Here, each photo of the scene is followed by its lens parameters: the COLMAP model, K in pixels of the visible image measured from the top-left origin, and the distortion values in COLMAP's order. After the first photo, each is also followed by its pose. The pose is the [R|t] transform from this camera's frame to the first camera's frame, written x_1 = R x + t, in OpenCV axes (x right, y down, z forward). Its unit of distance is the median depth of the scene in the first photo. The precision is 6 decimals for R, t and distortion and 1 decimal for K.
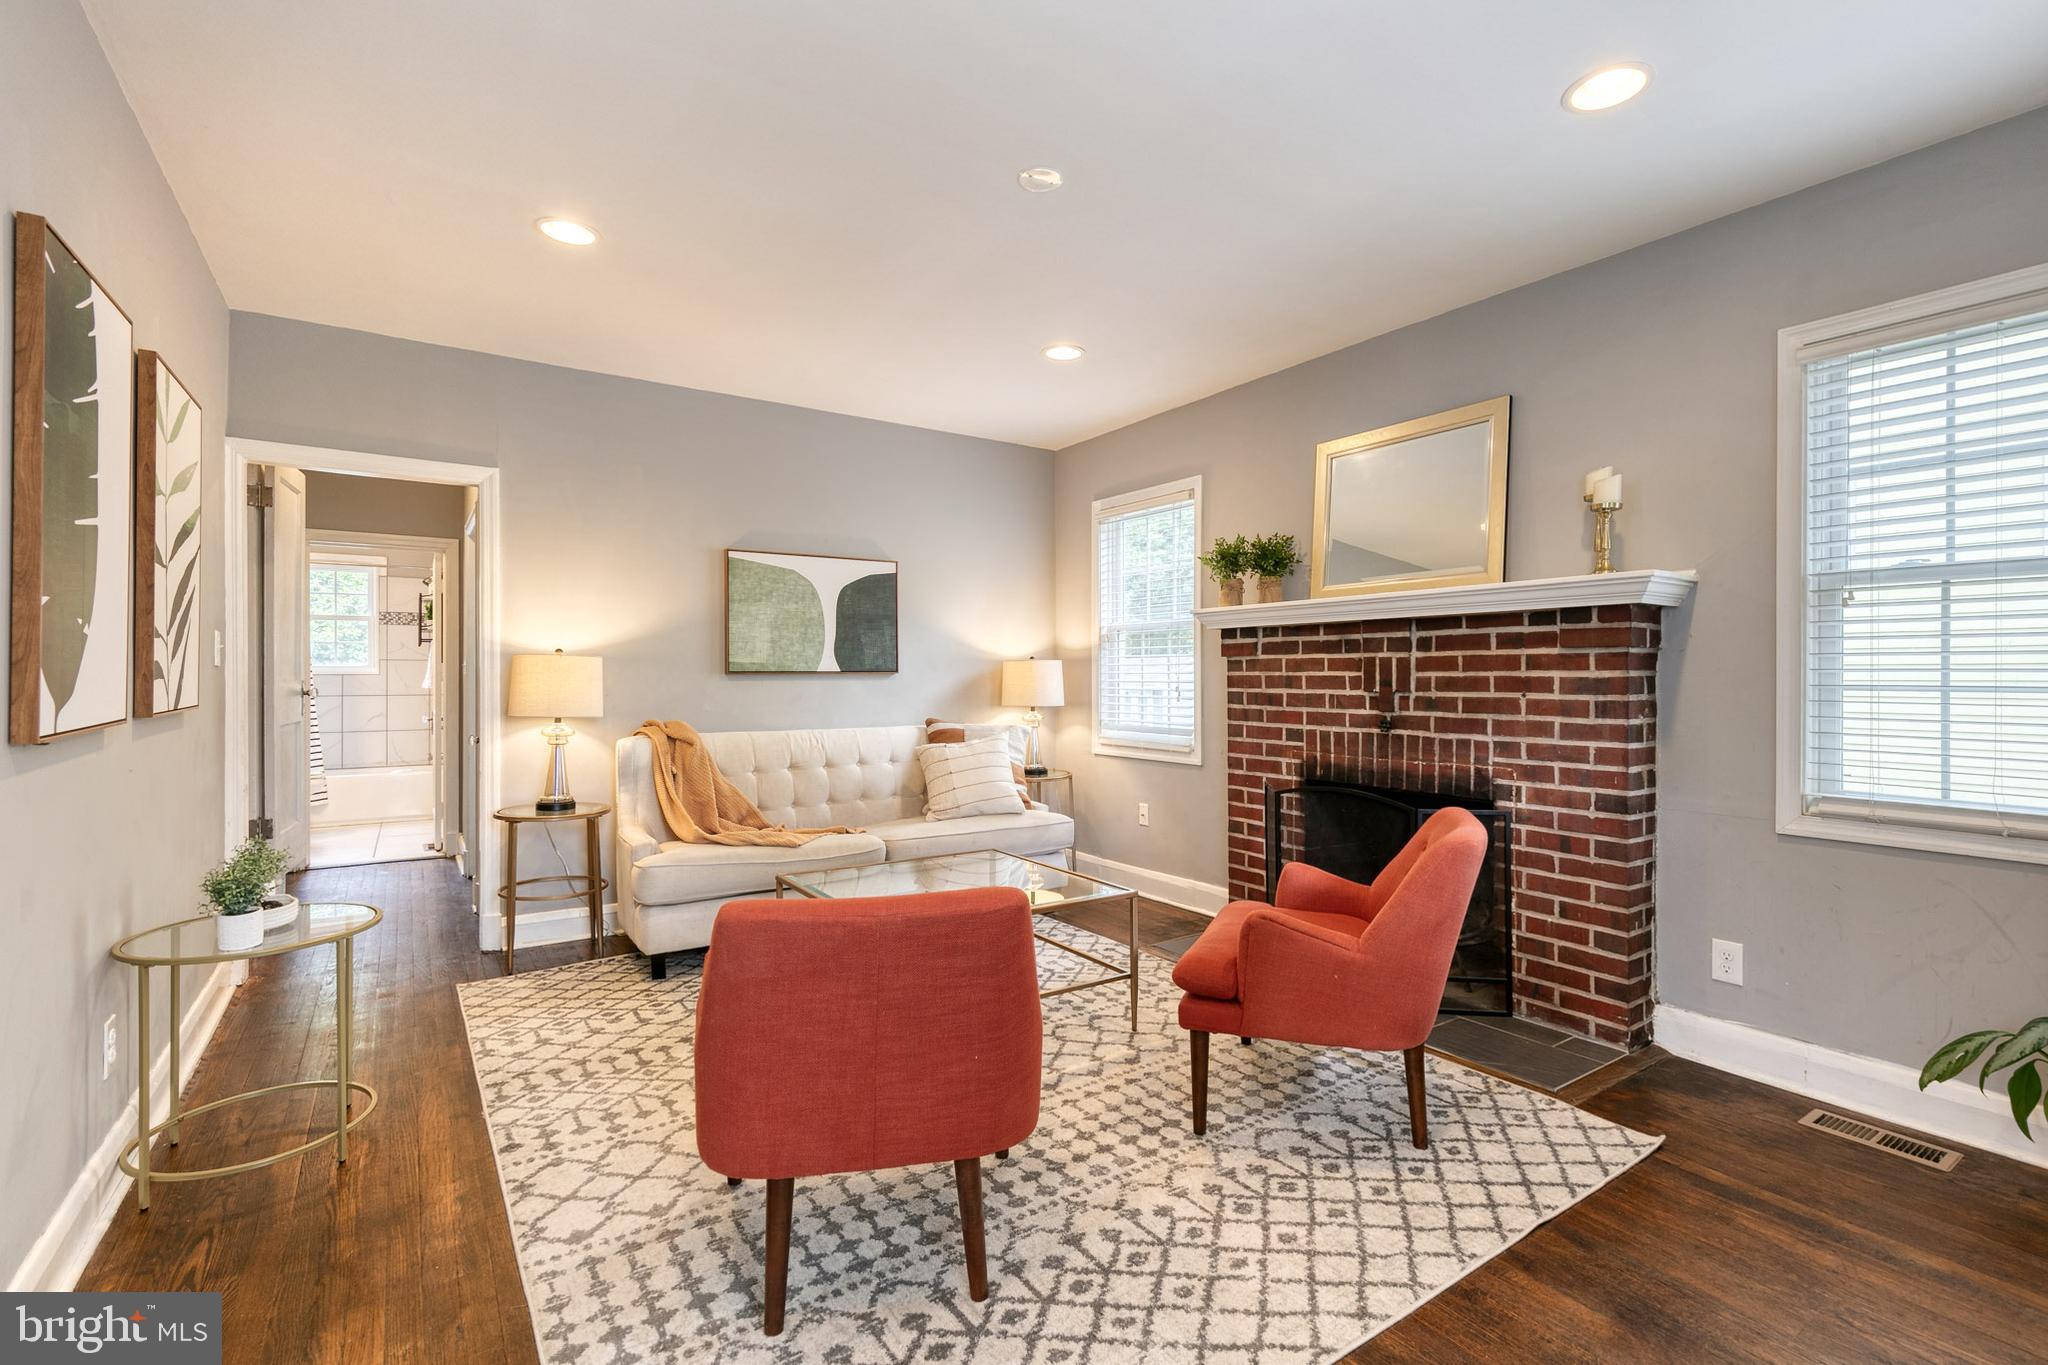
lens RADIAL K [[935.8, 0, 1015.0], [0, 935.8, 674.6], [0, 0, 1]] dist [0.009197, -0.001361]
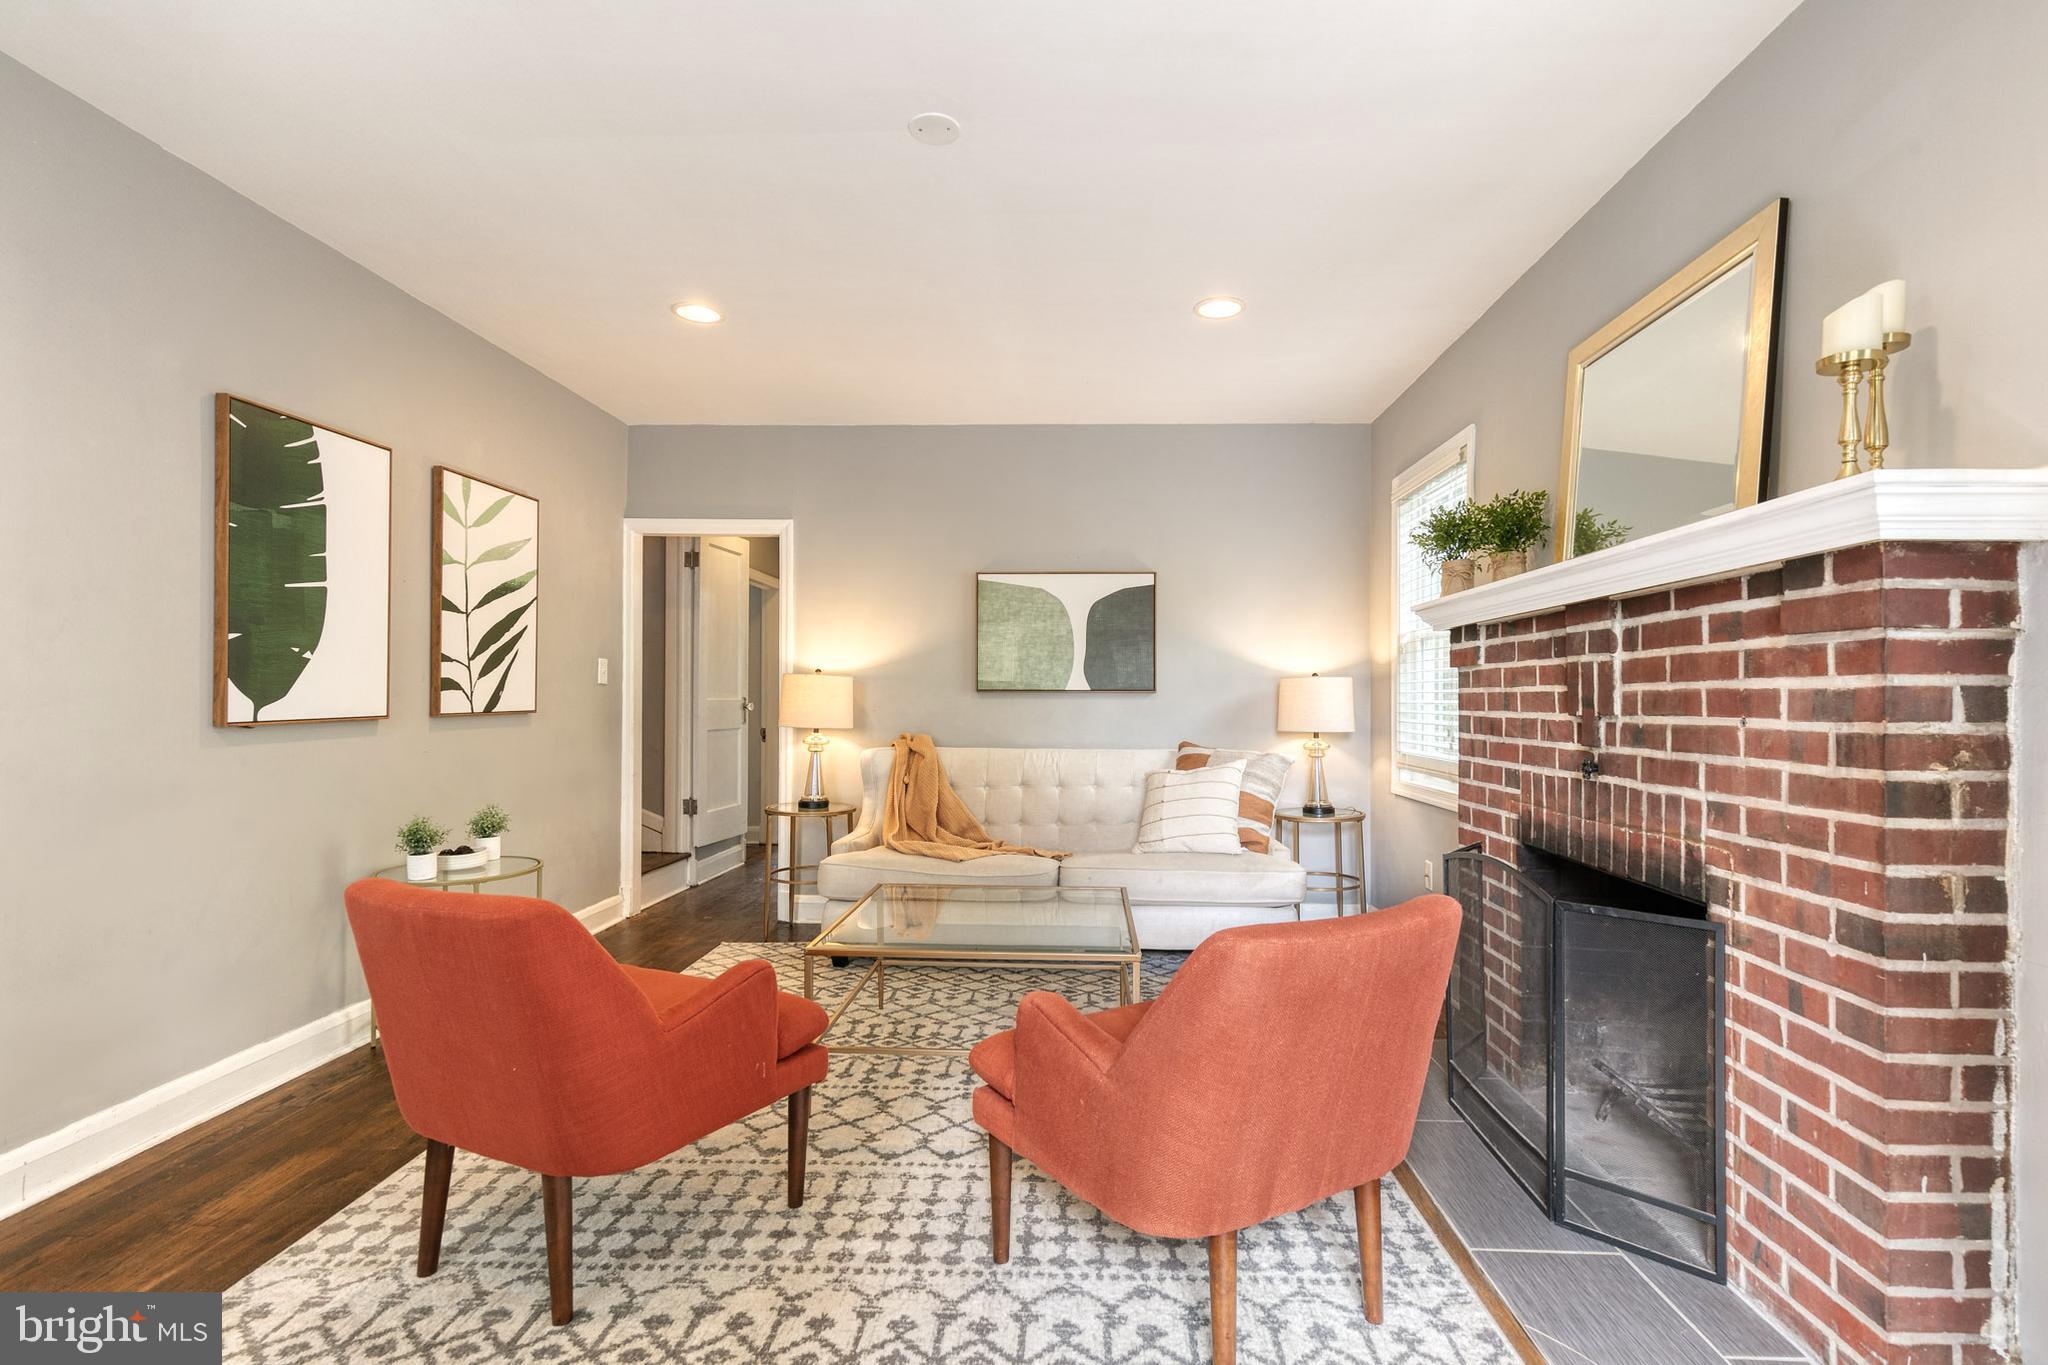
lens RADIAL K [[935.8, 0, 1024.2], [0, 935.8, 694.3], [0, 0, 1]] dist [0.009197, -0.001361]
pose [[0.805973, 0.001714, -0.591949, 0.483213], [-0.006348, 0.999963, -0.005748, 0.010173], [0.591918, 0.008391, 0.805955, 0.260997]]
